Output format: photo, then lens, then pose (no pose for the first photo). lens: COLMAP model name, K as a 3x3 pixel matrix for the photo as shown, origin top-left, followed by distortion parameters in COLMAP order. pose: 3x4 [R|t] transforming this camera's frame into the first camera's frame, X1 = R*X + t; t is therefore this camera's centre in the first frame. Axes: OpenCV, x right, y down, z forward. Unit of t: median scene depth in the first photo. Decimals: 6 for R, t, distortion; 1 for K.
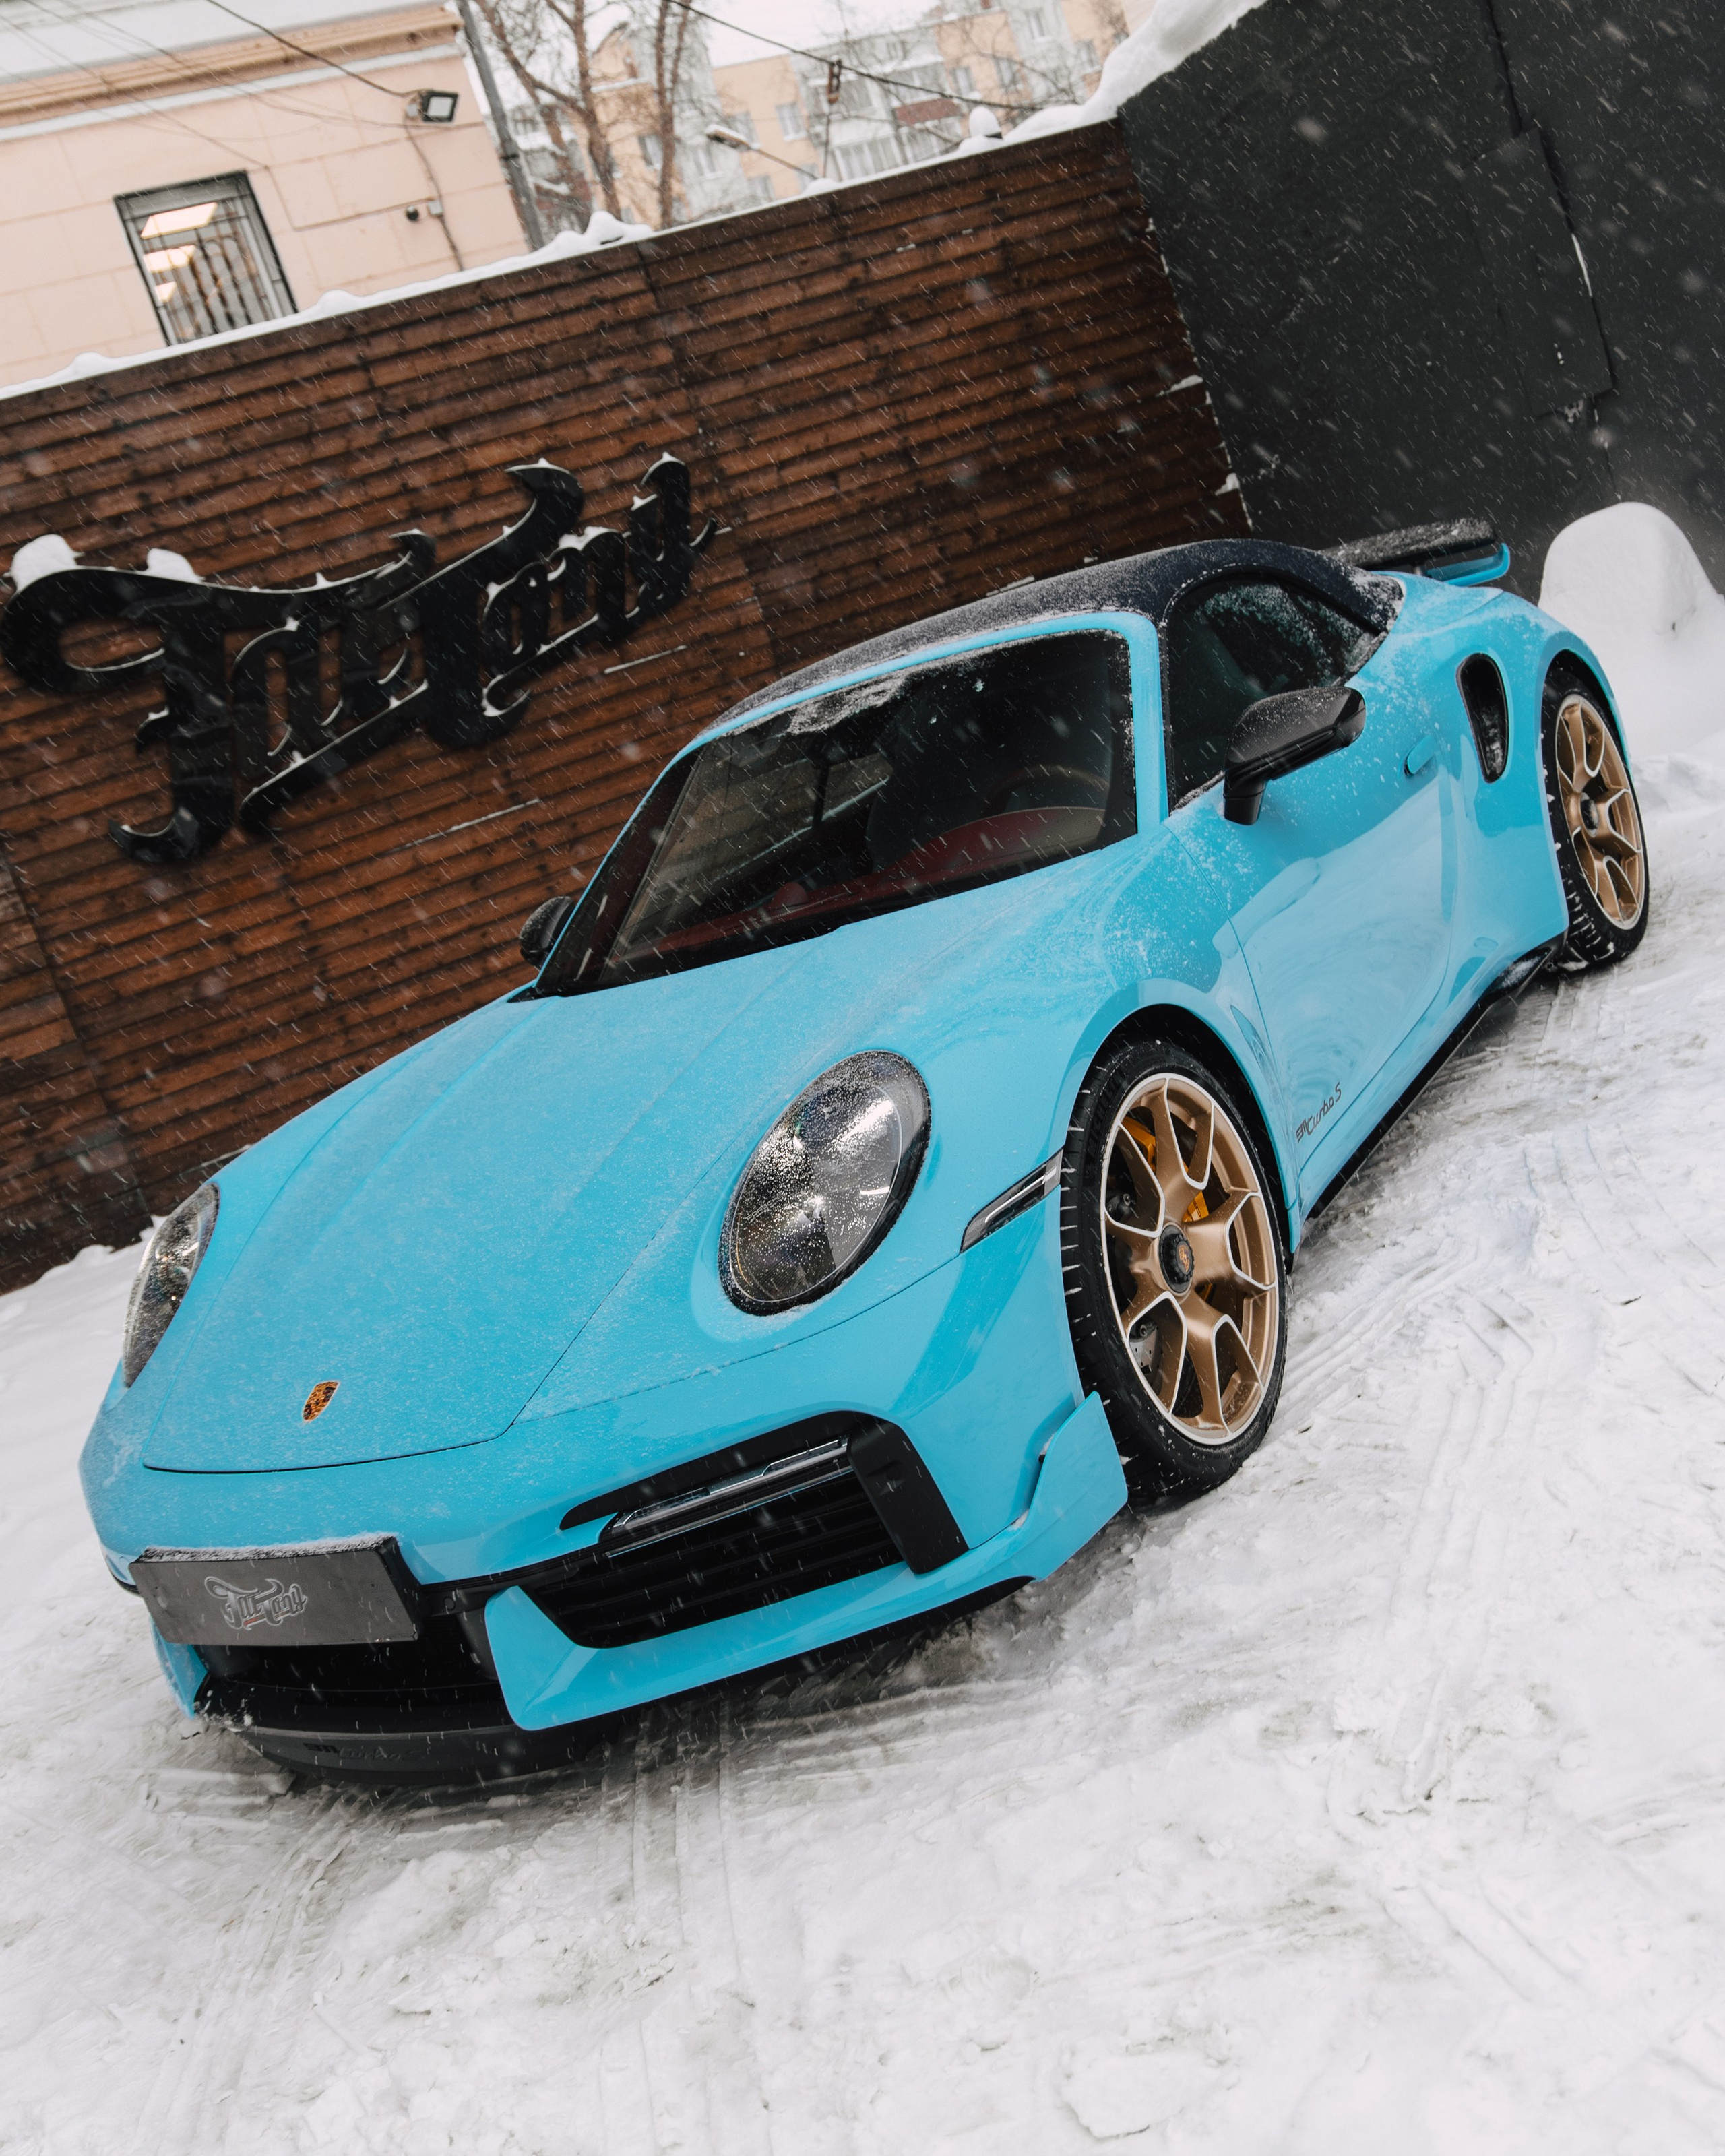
lens RADIAL K [[2153.8, 0, 867.0], [0, 2153.8, 1069.4], [0, 0, 1]] dist [-0.025841, 0.000000]
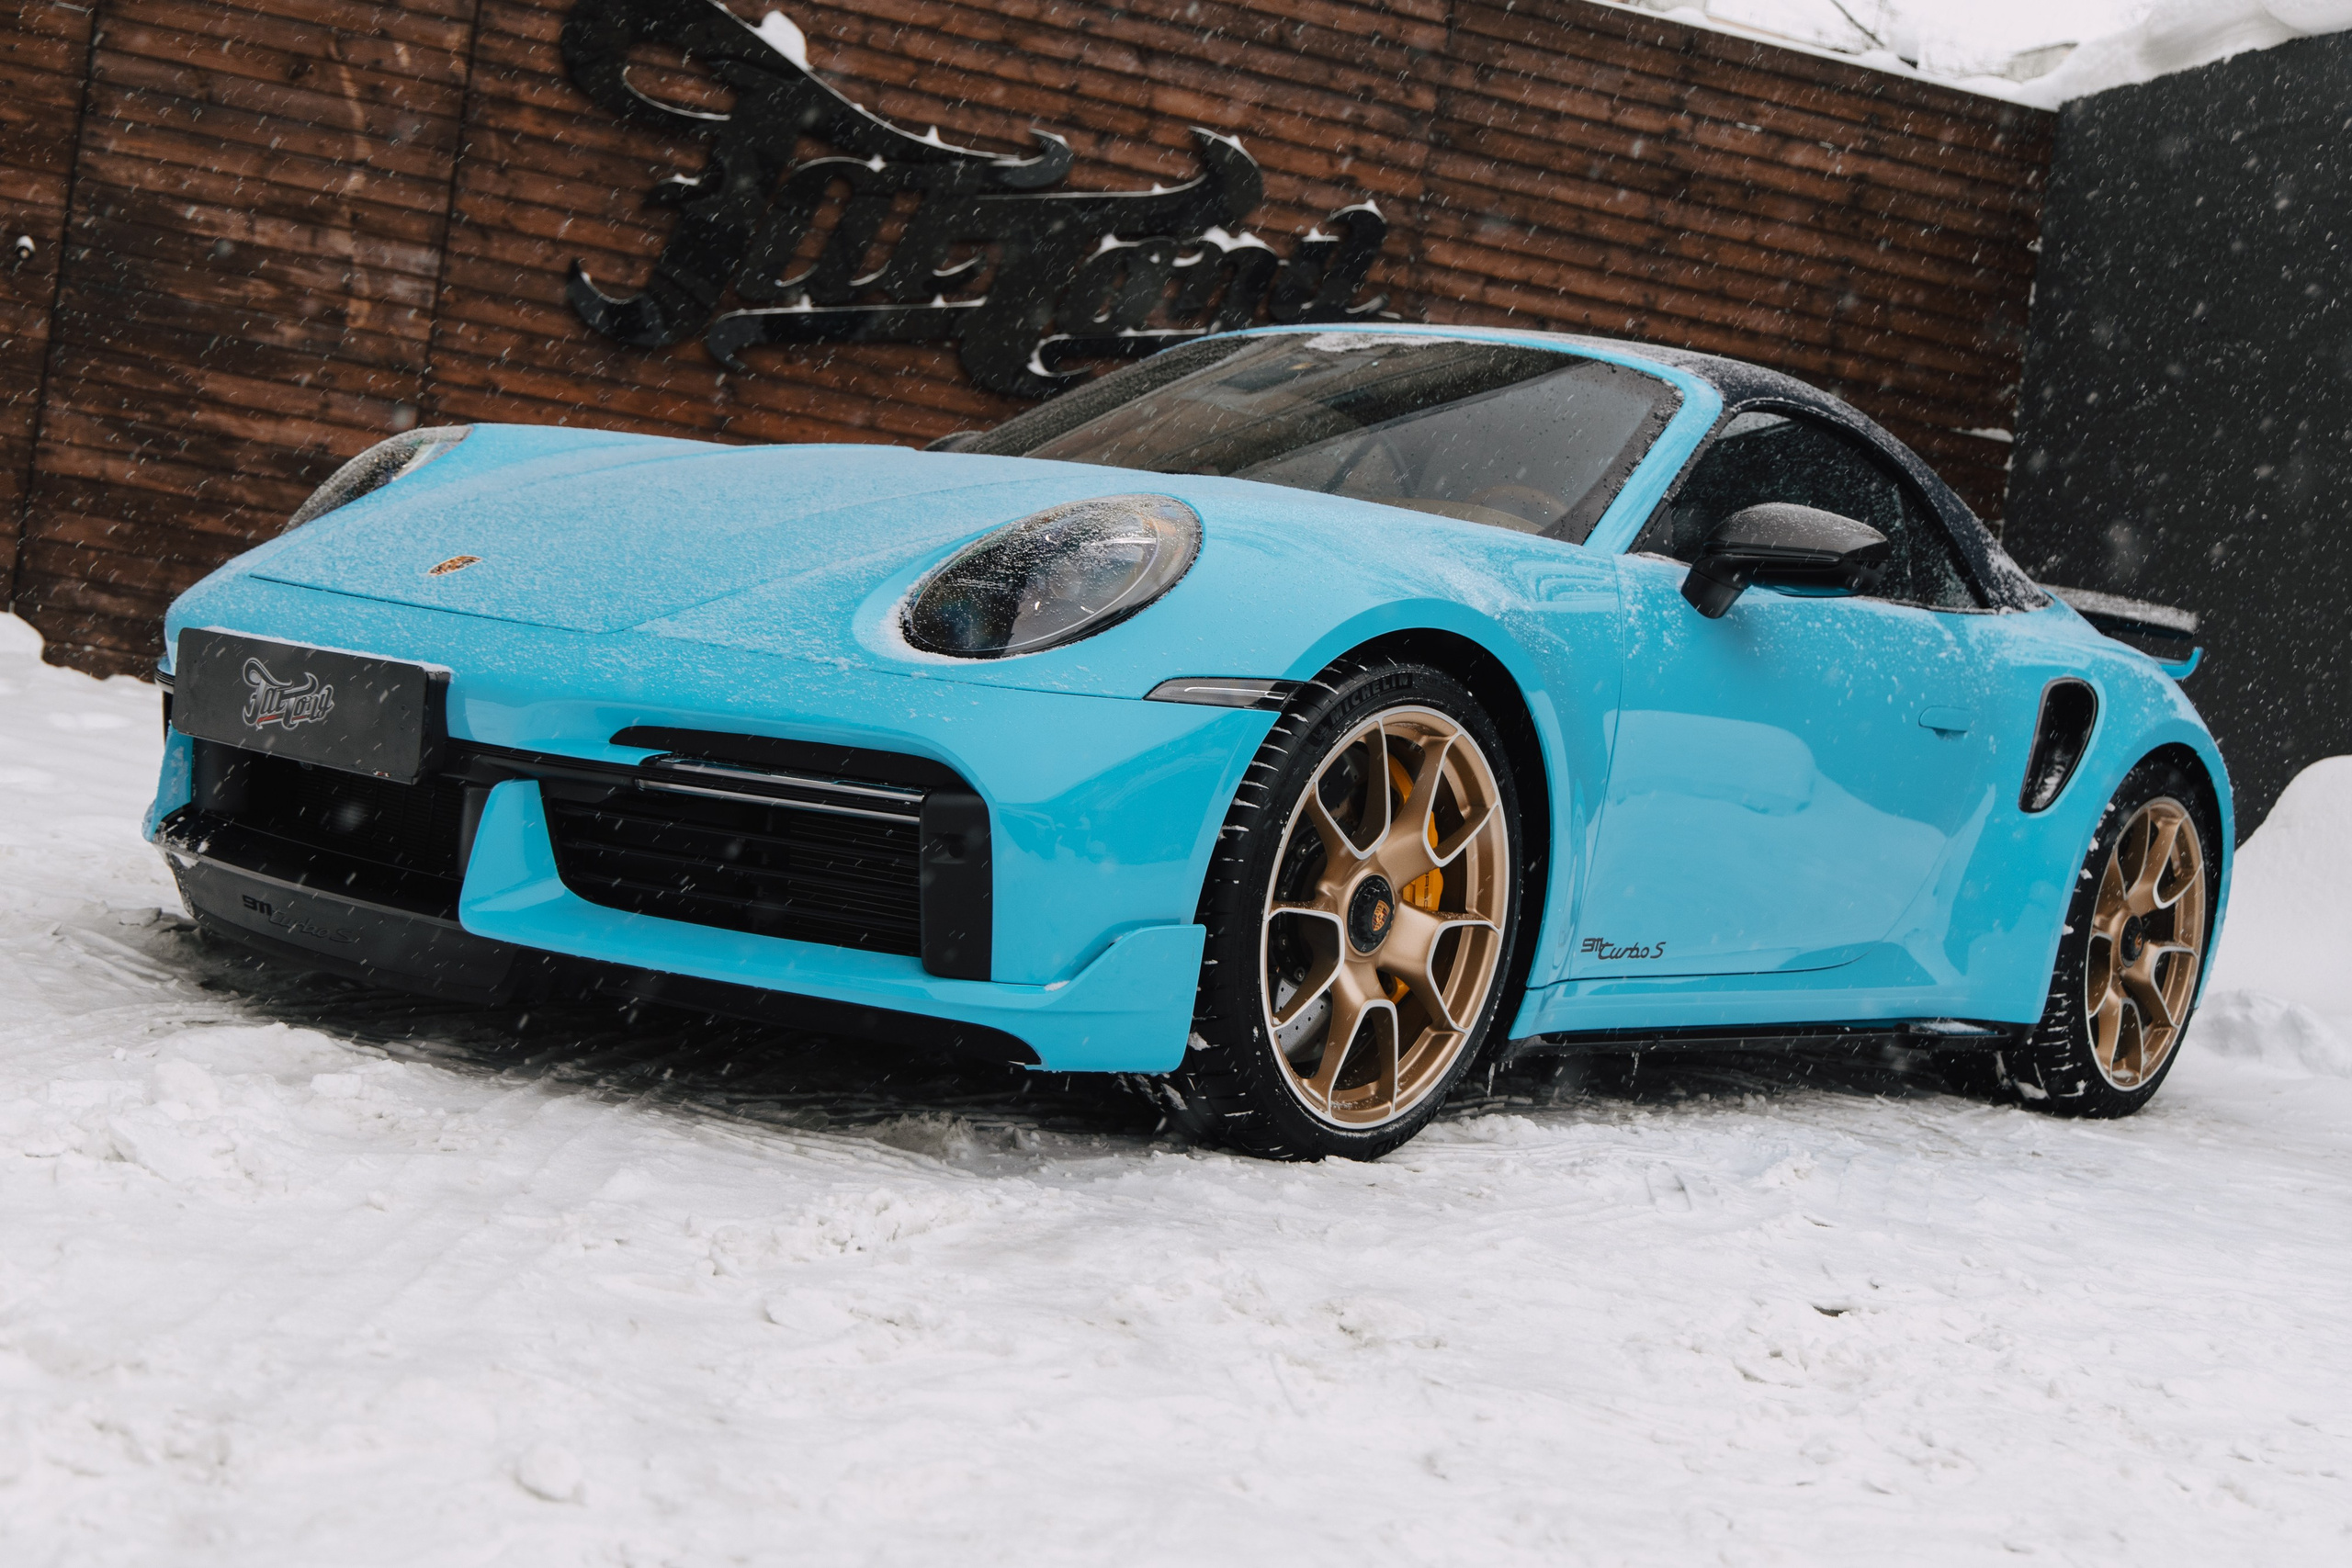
lens RADIAL K [[2861.4, 0, 1169.4], [0, 2861.4, 787.3], [0, 0, 1]] dist [-0.010415, 0.000000]
pose [[0.879145, 0.464452, -0.106716, 0.066519], [-0.474994, 0.872120, -0.117423, 0.084322], [0.038532, 0.153921, 0.987331, -0.061050]]
